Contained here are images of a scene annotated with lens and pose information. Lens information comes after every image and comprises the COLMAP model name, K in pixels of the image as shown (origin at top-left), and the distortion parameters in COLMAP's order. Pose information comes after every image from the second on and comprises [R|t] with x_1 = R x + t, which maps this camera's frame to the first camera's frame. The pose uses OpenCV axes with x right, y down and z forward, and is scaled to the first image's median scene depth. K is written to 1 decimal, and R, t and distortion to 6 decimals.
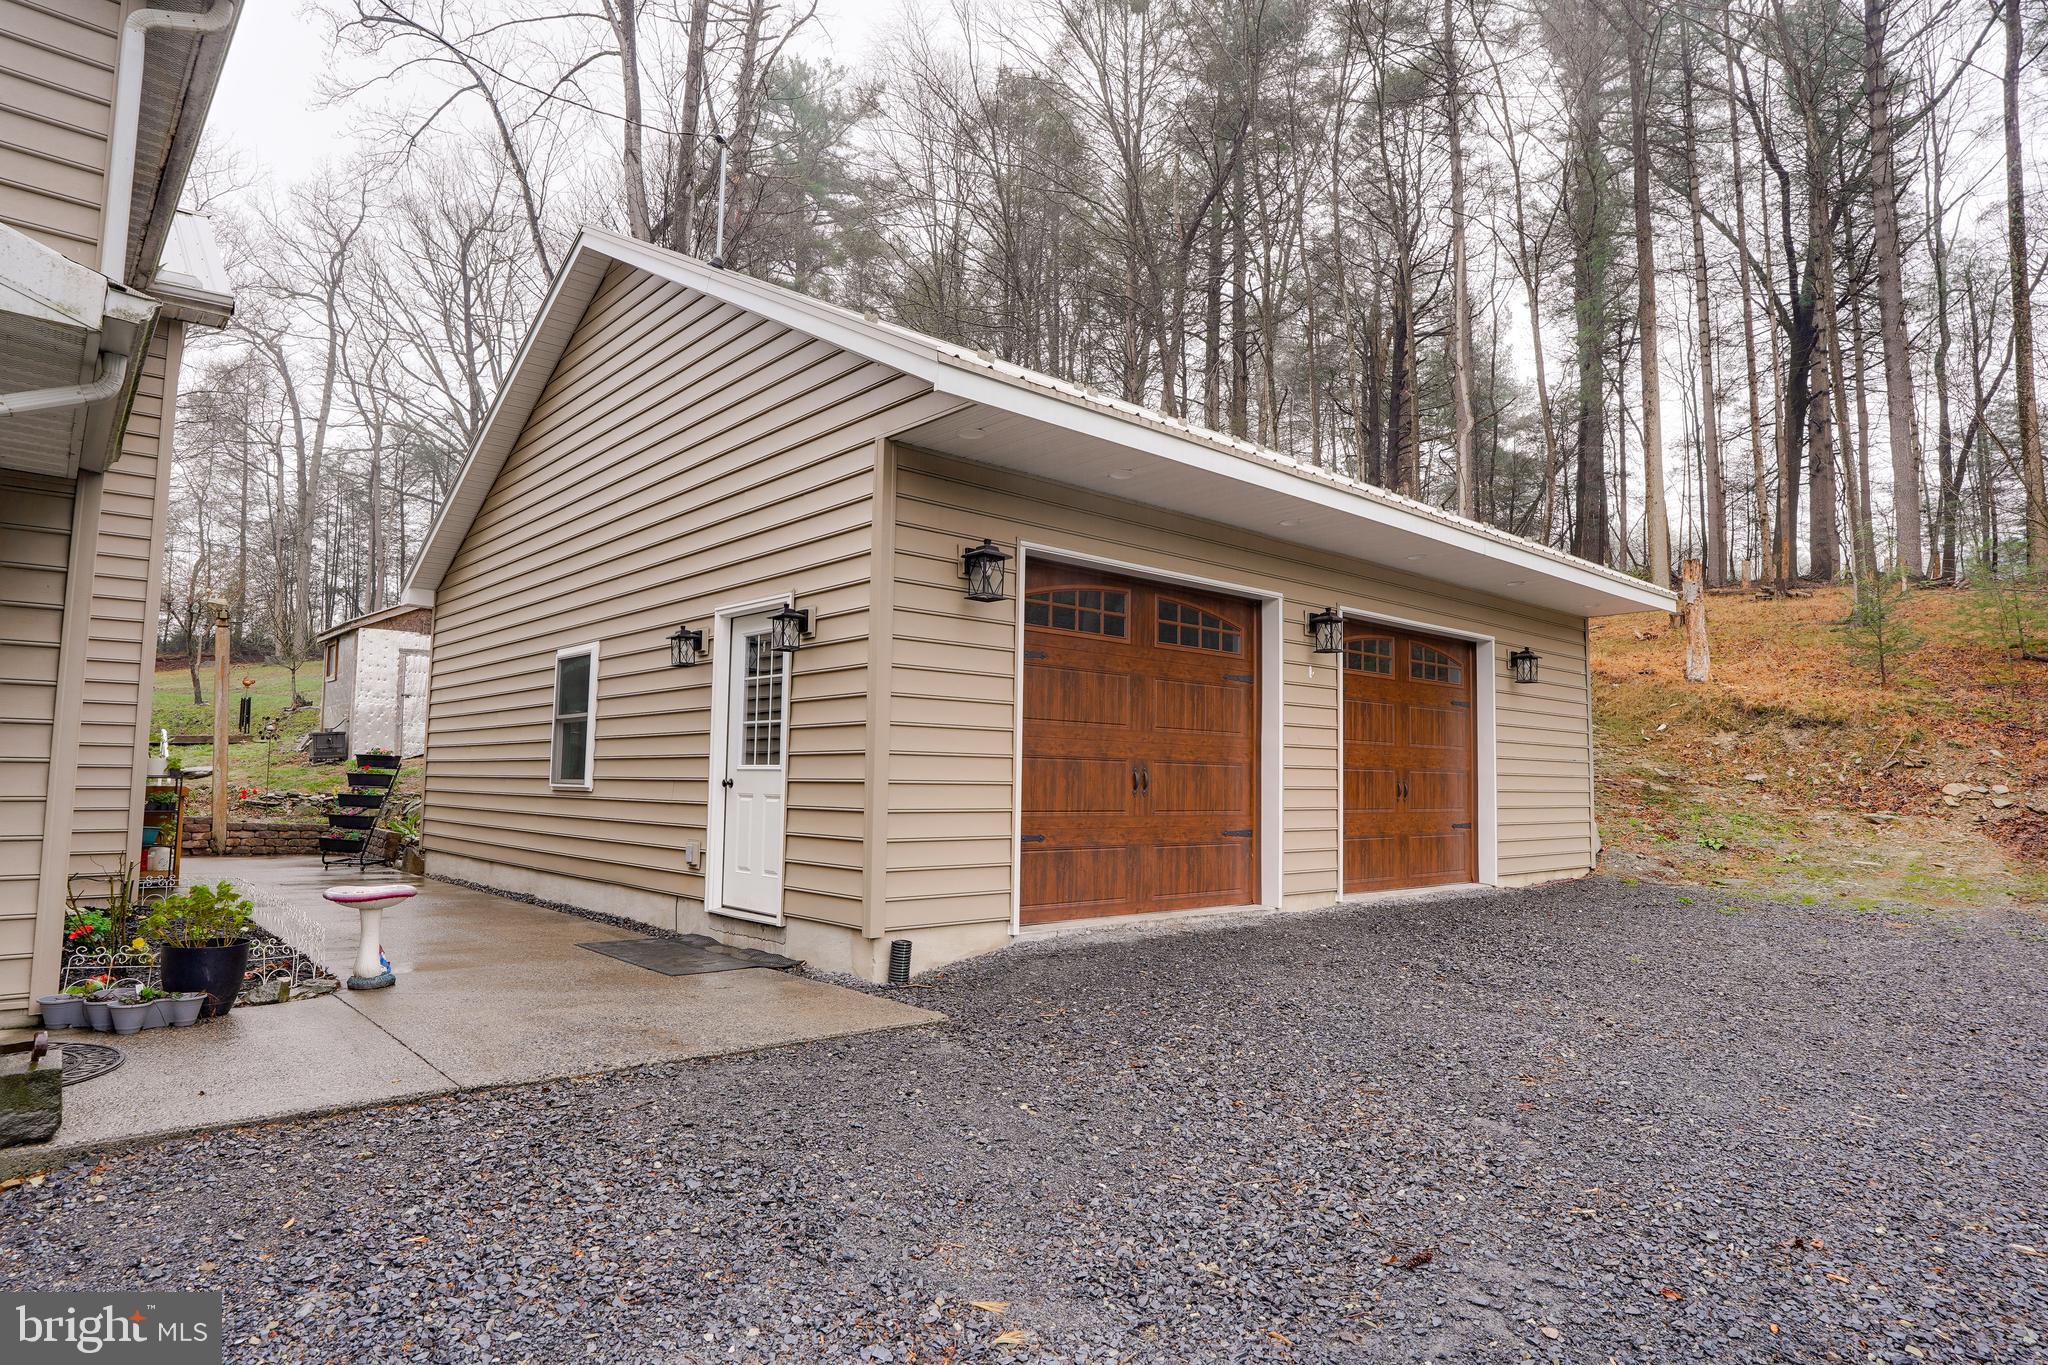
lens RADIAL K [[1136.6, 0, 1019.3], [0, 1136.6, 705.6], [0, 0, 1]] dist [-0.000140, -0.000080]
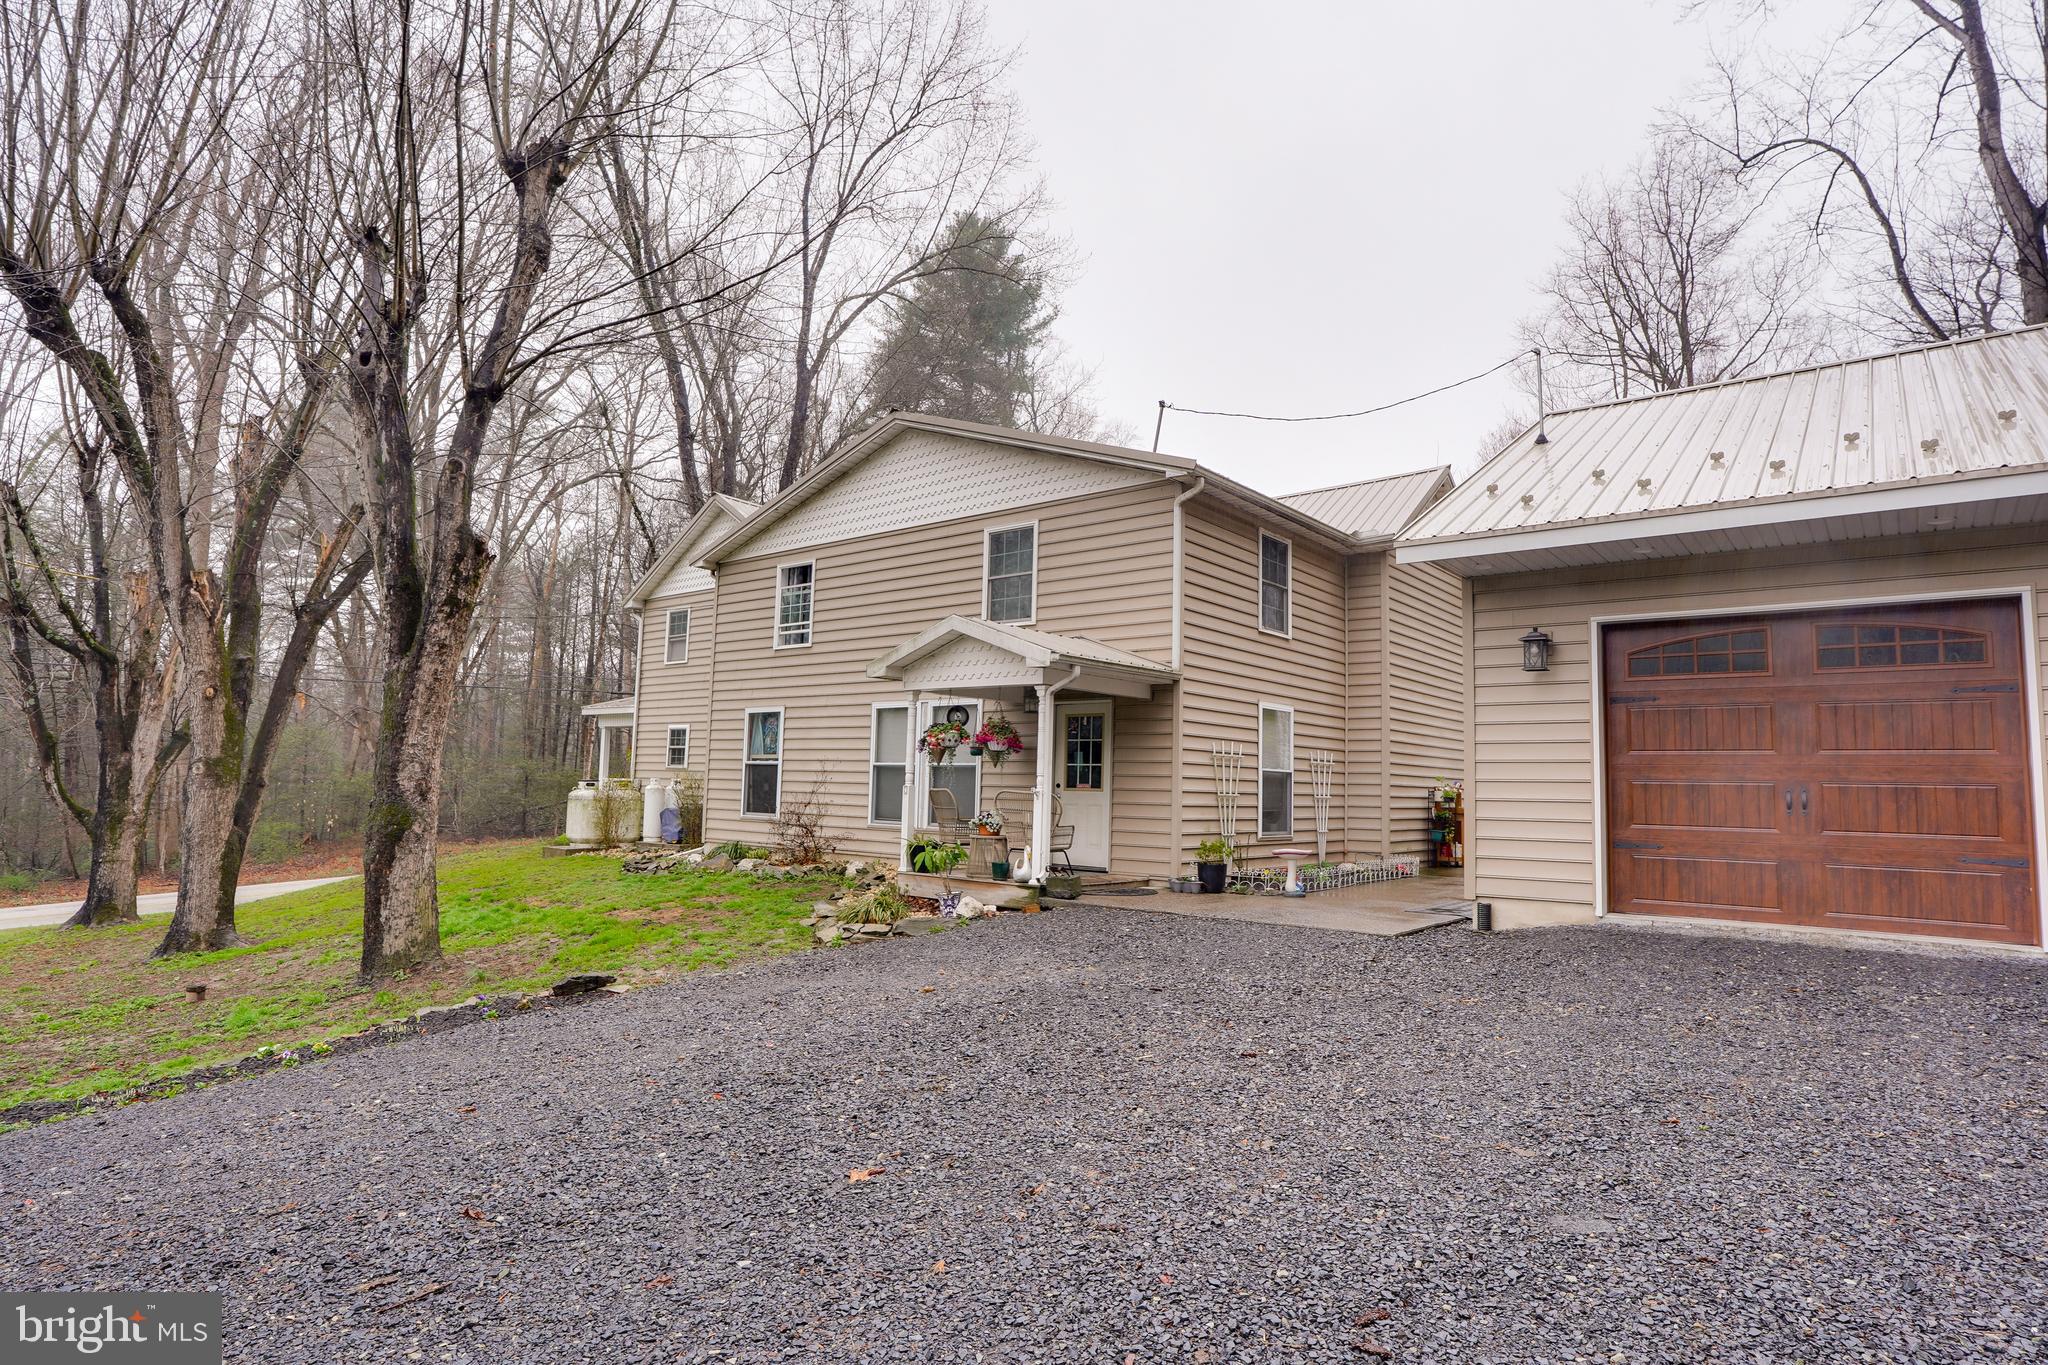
lens RADIAL K [[1136.6, 0, 1019.3], [0, 1136.6, 705.6], [0, 0, 1]] dist [-0.000140, -0.000080]
pose [[0.178324, -0.085116, -0.980283, 1.140514], [0.042394, 0.995991, -0.078768, 0.033801], [0.983058, -0.027512, 0.181218, 0.113524]]
